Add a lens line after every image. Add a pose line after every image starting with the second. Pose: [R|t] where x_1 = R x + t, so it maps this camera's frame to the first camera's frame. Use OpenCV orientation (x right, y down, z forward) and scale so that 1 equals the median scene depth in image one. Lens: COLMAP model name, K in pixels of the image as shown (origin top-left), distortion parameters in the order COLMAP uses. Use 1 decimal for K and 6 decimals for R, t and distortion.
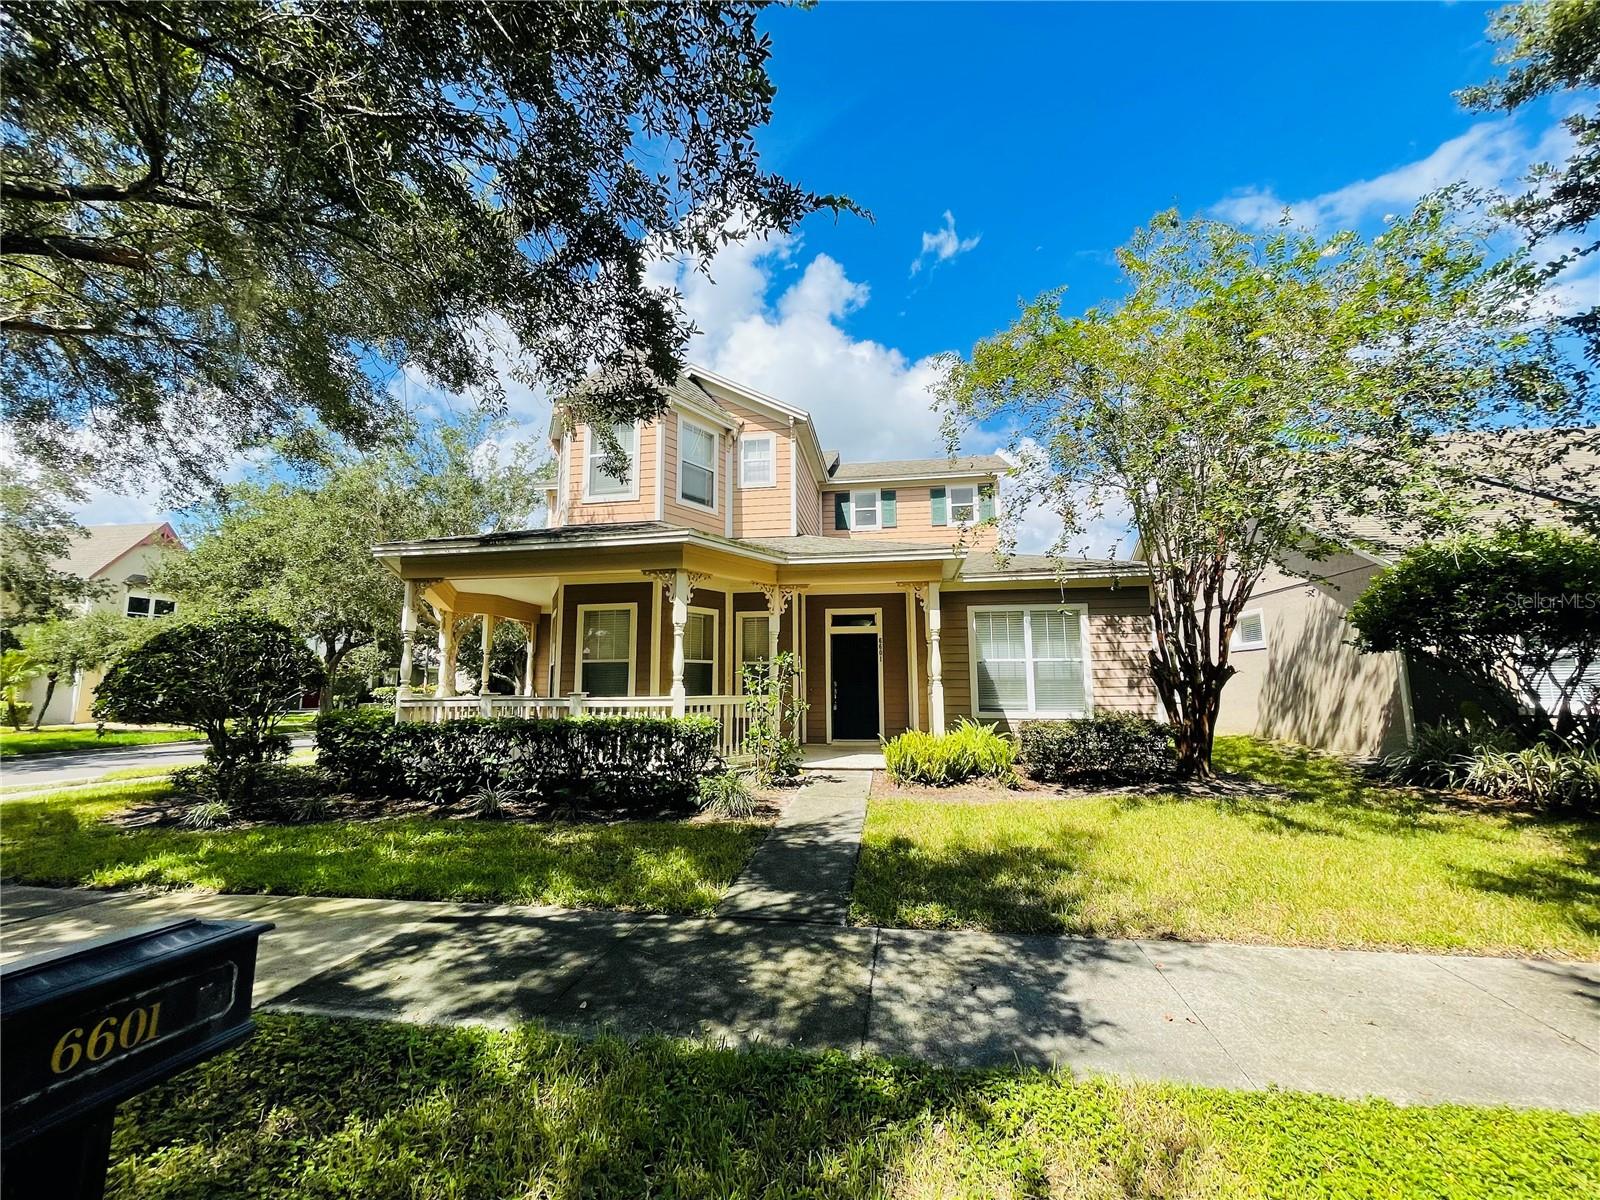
lens RADIAL K [[645.4, 0, 797.2], [0, 645.4, 605.2], [0, 0, 1]] dist [0.001919, -0.000319]
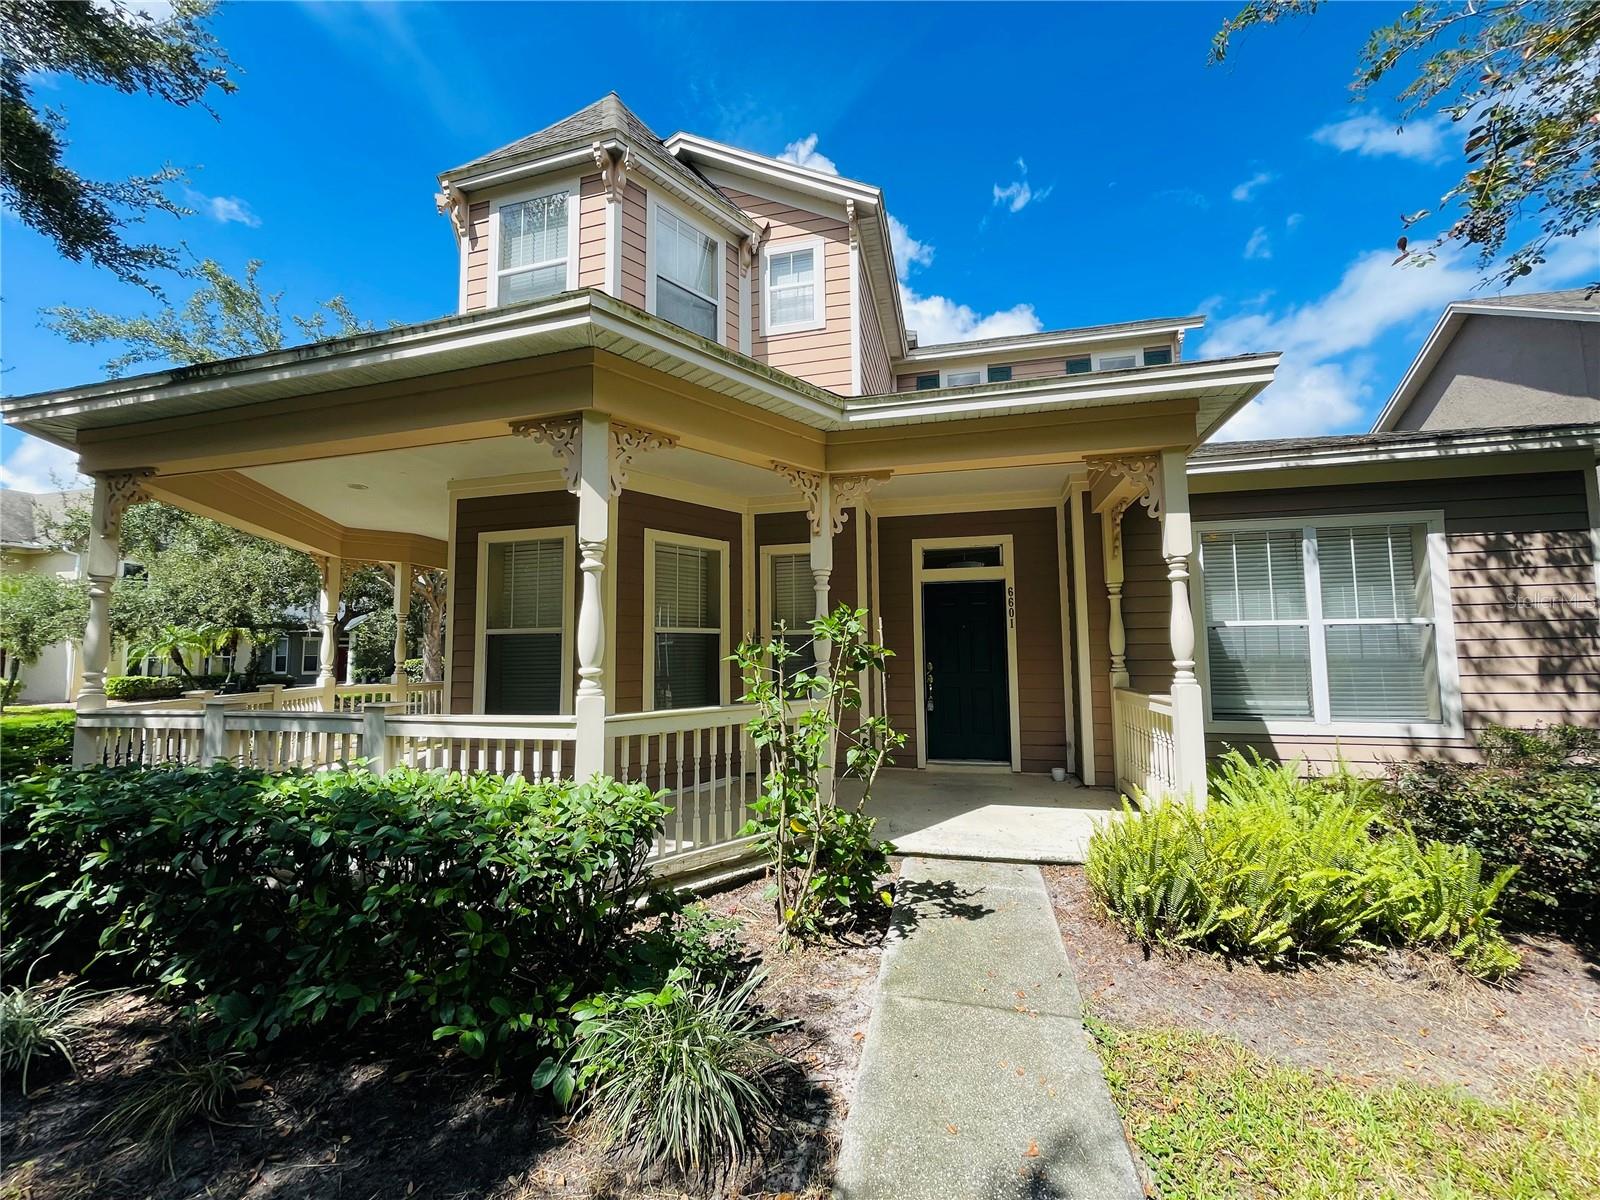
lens RADIAL K [[645.4, 0, 797.2], [0, 645.4, 605.2], [0, 0, 1]] dist [0.001919, -0.000319]
pose [[0.995612, -0.010981, -0.092936, -0.007251], [0.015557, 0.998695, 0.048651, 0.039276], [0.092280, -0.049883, 0.994483, 0.451210]]
